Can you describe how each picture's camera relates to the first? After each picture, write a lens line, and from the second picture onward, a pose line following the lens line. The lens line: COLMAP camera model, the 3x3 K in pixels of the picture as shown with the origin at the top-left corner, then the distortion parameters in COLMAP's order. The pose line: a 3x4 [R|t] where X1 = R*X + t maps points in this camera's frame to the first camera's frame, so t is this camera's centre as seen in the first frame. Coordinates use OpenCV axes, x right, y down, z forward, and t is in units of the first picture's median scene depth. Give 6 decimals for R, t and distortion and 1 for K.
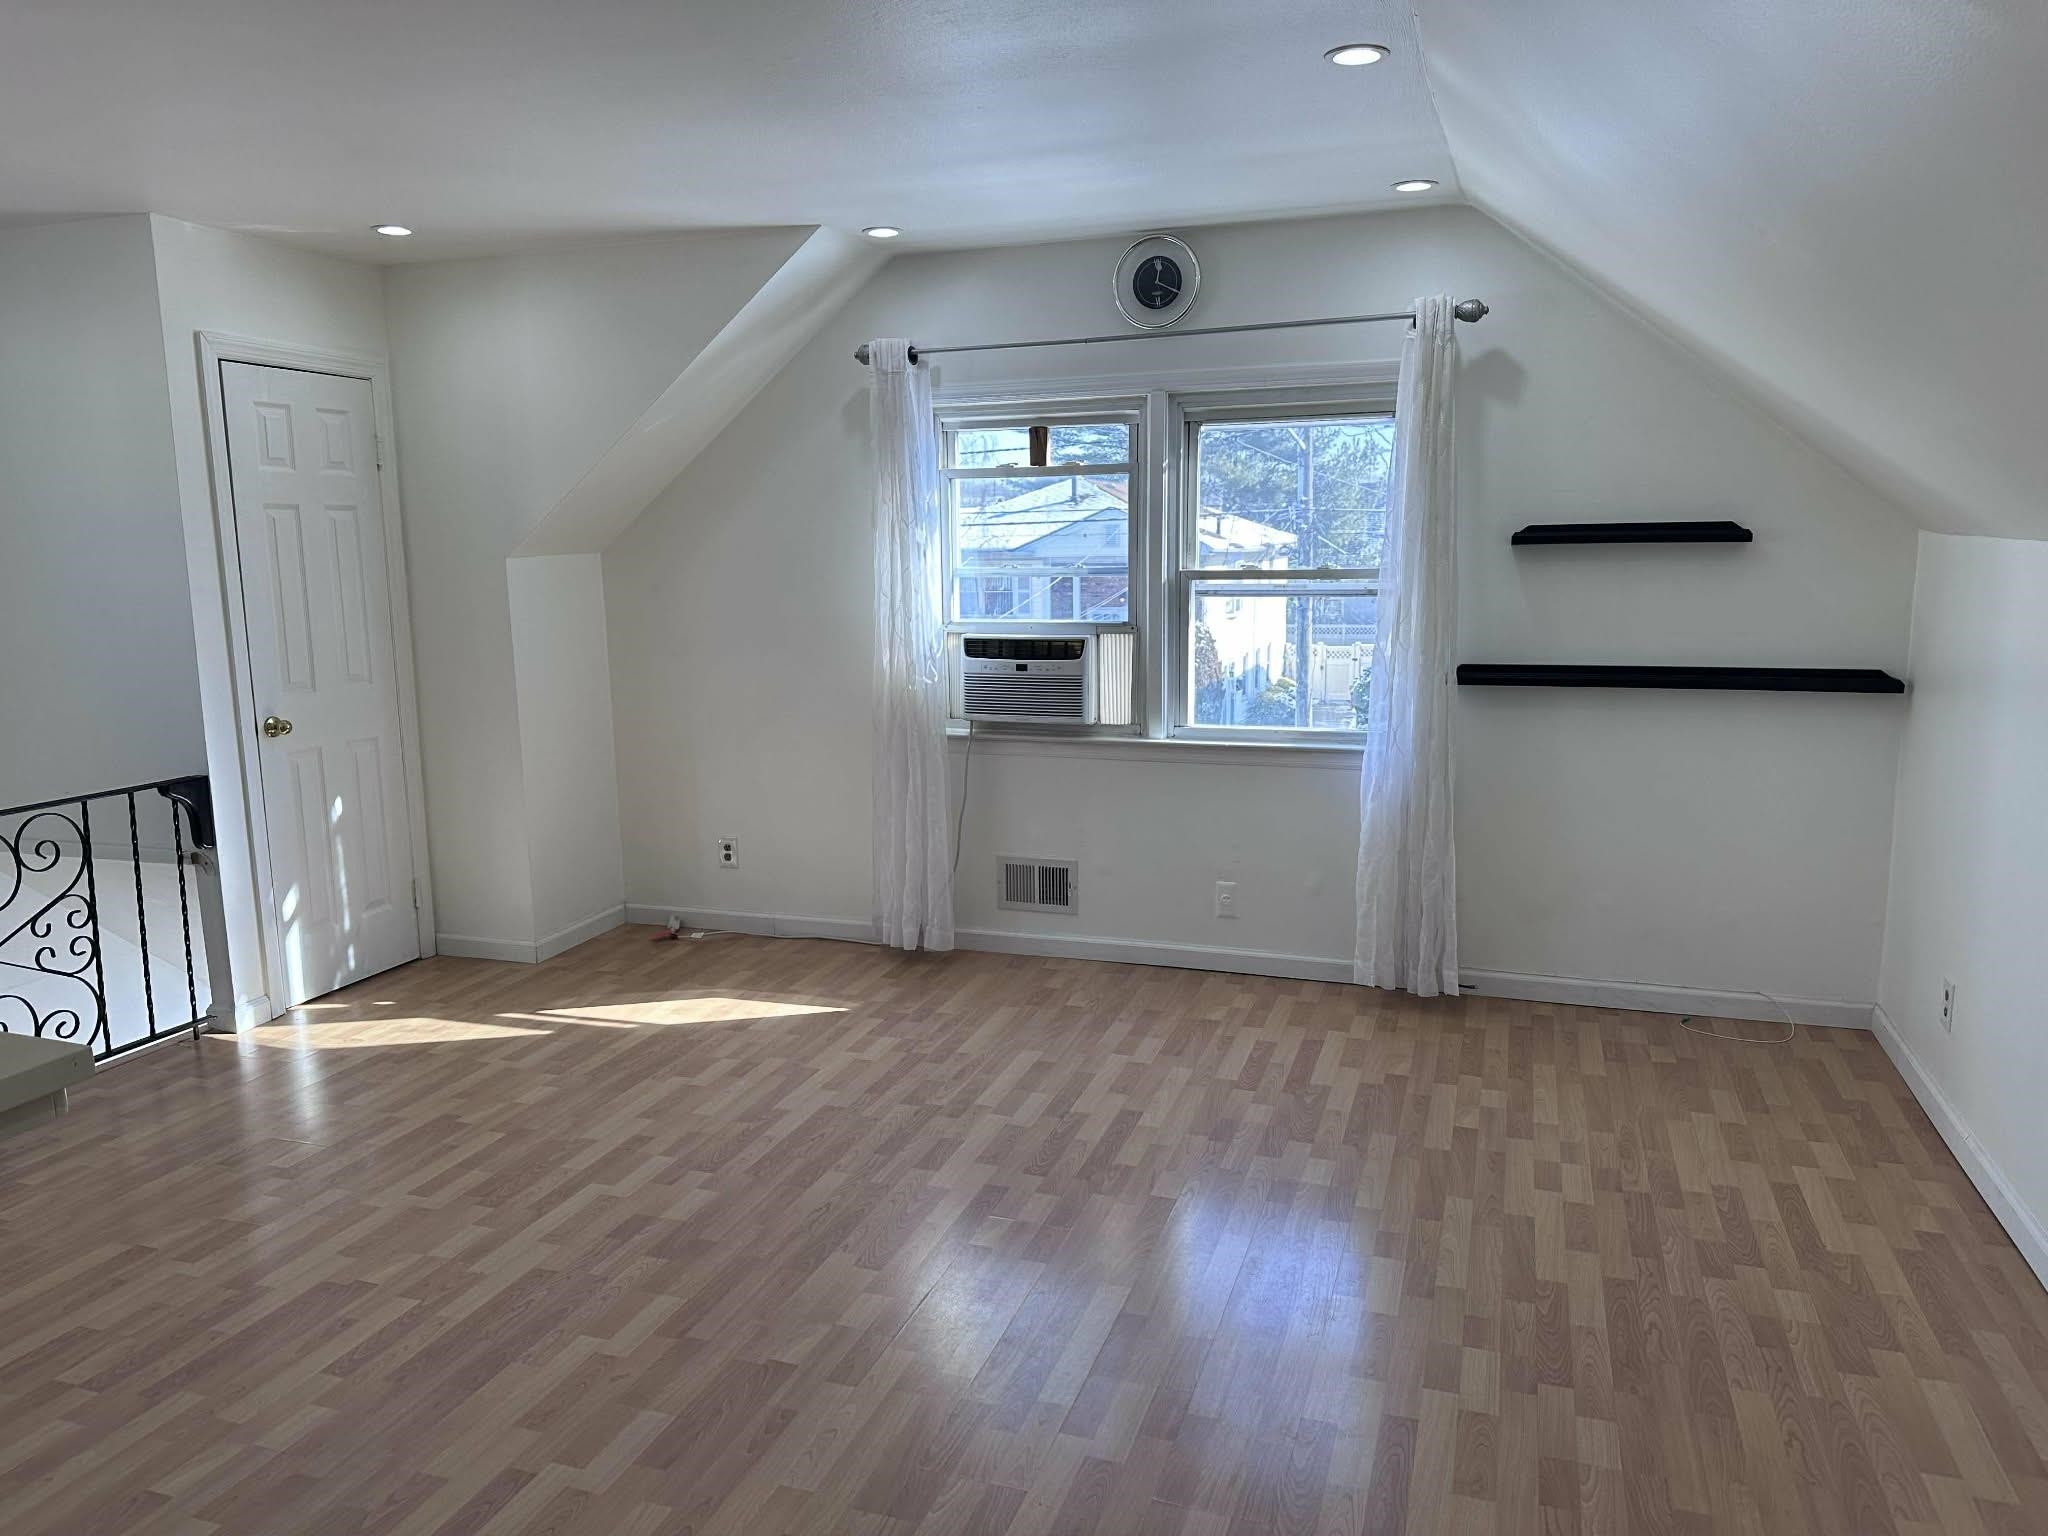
lens RADIAL K [[1434.5, 0, 1011.5], [0, 1434.5, 754.5], [0, 0, 1]] dist [0.061366, -0.069789]
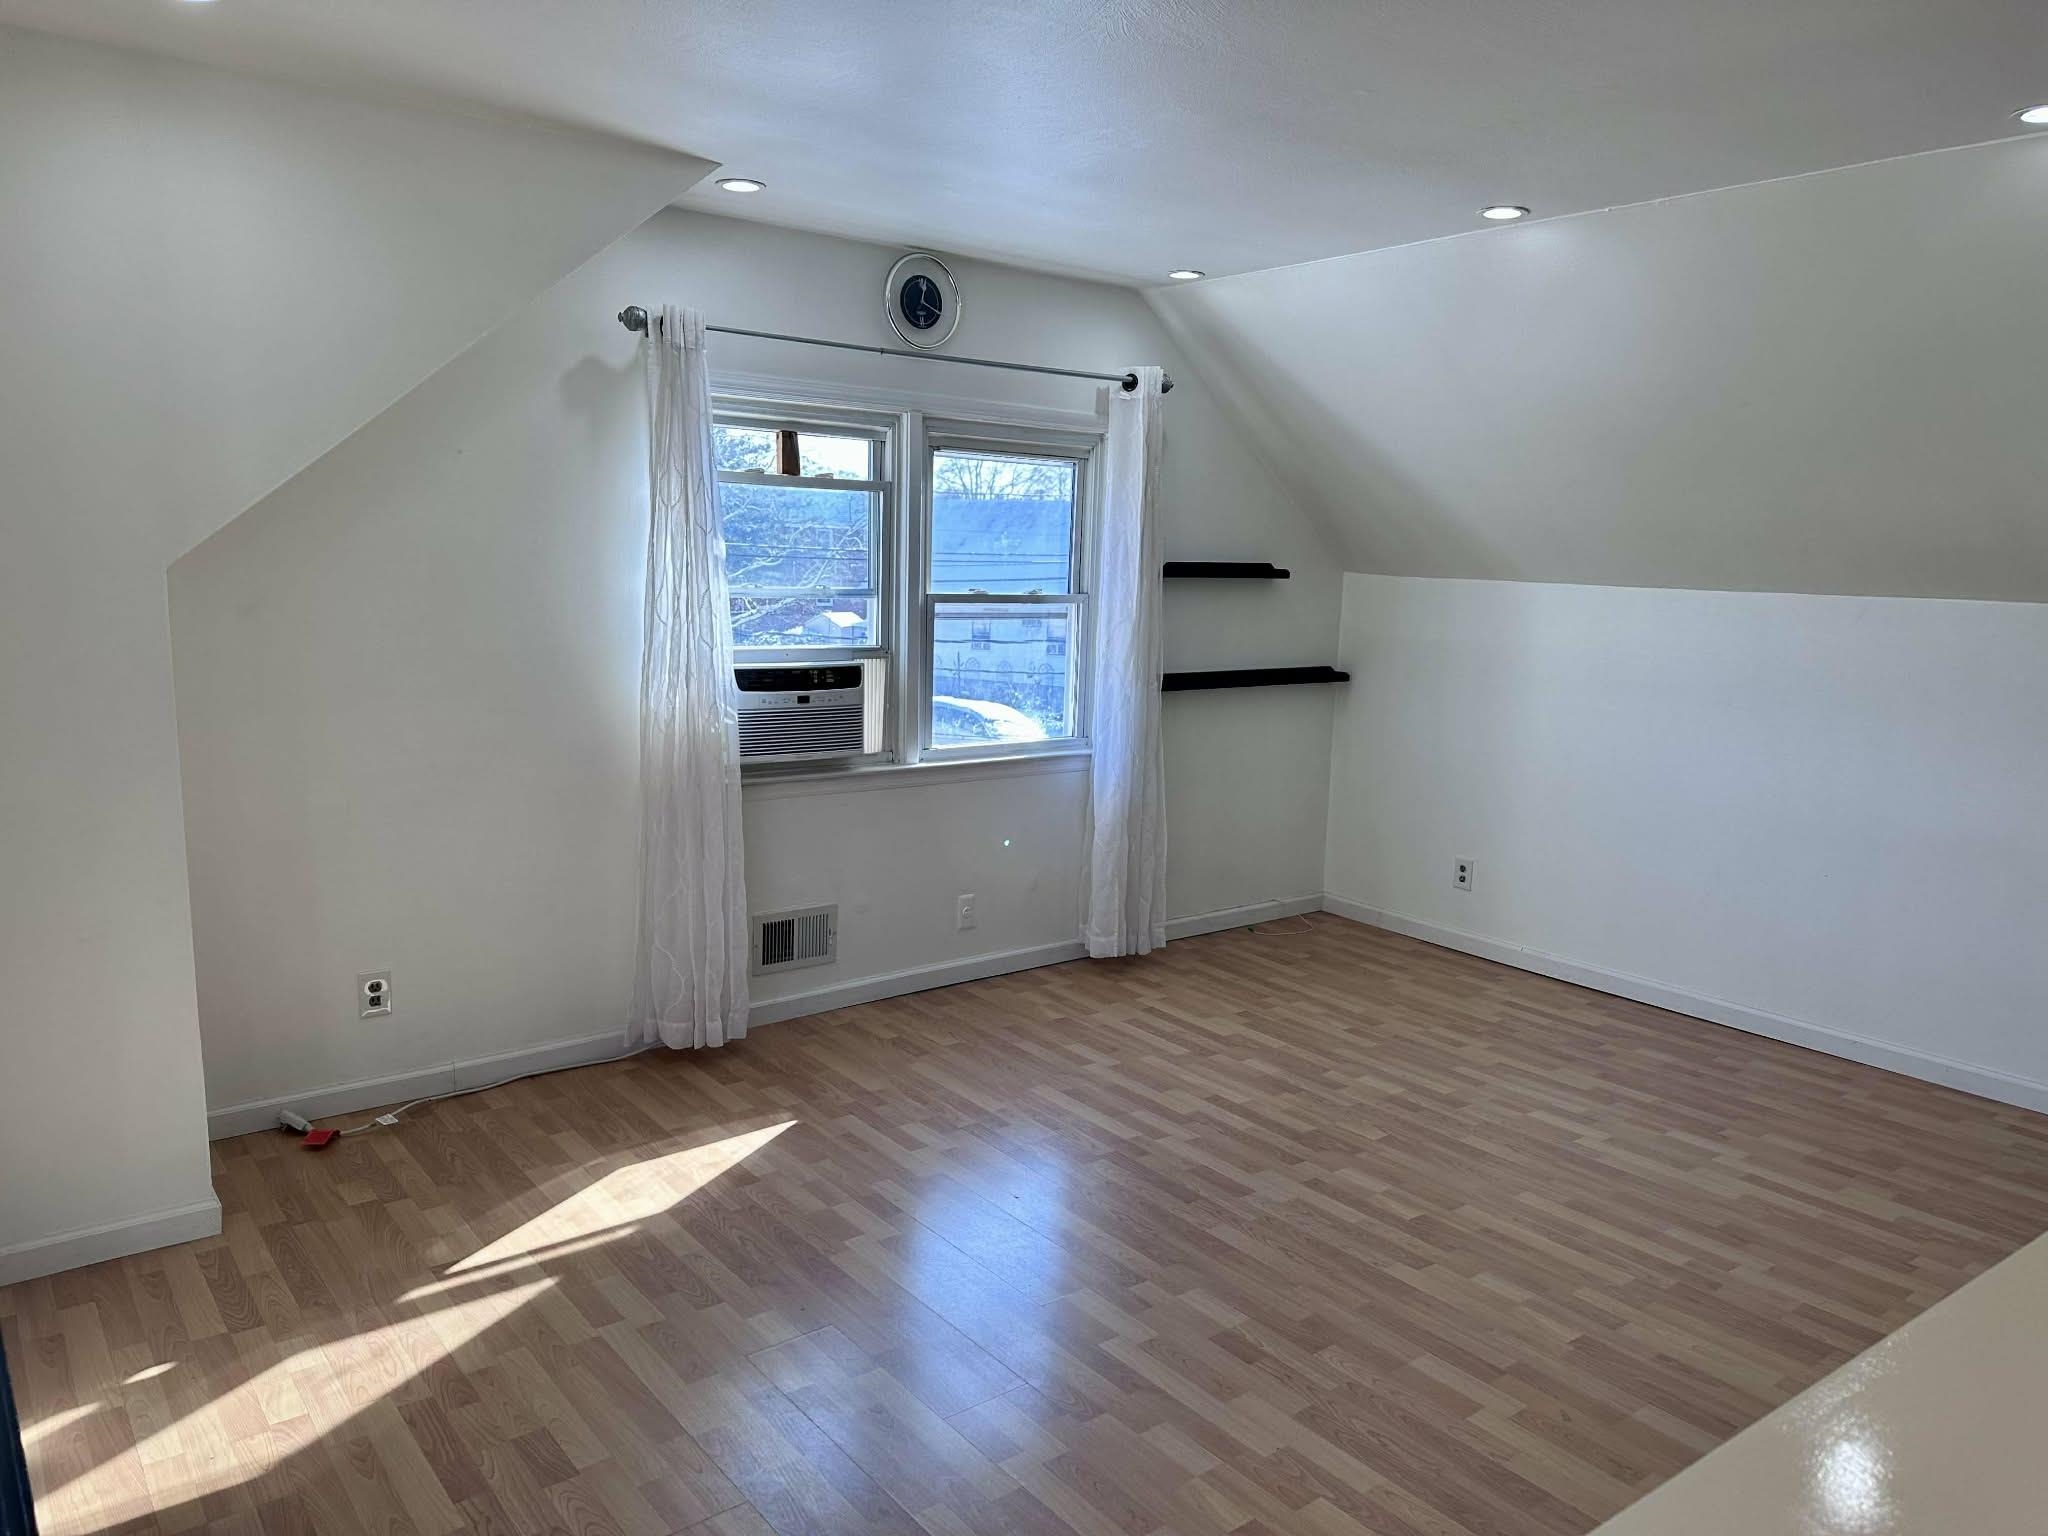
lens RADIAL K [[1434.5, 0, 1033.3], [0, 1434.5, 758.7], [0, 0, 1]] dist [0.061366, -0.069789]
pose [[0.532257, -0.093069, 0.841451, -0.716145], [0.089899, 0.994532, 0.053135, -0.062025], [-0.841796, 0.047365, 0.537714, 0.420831]]
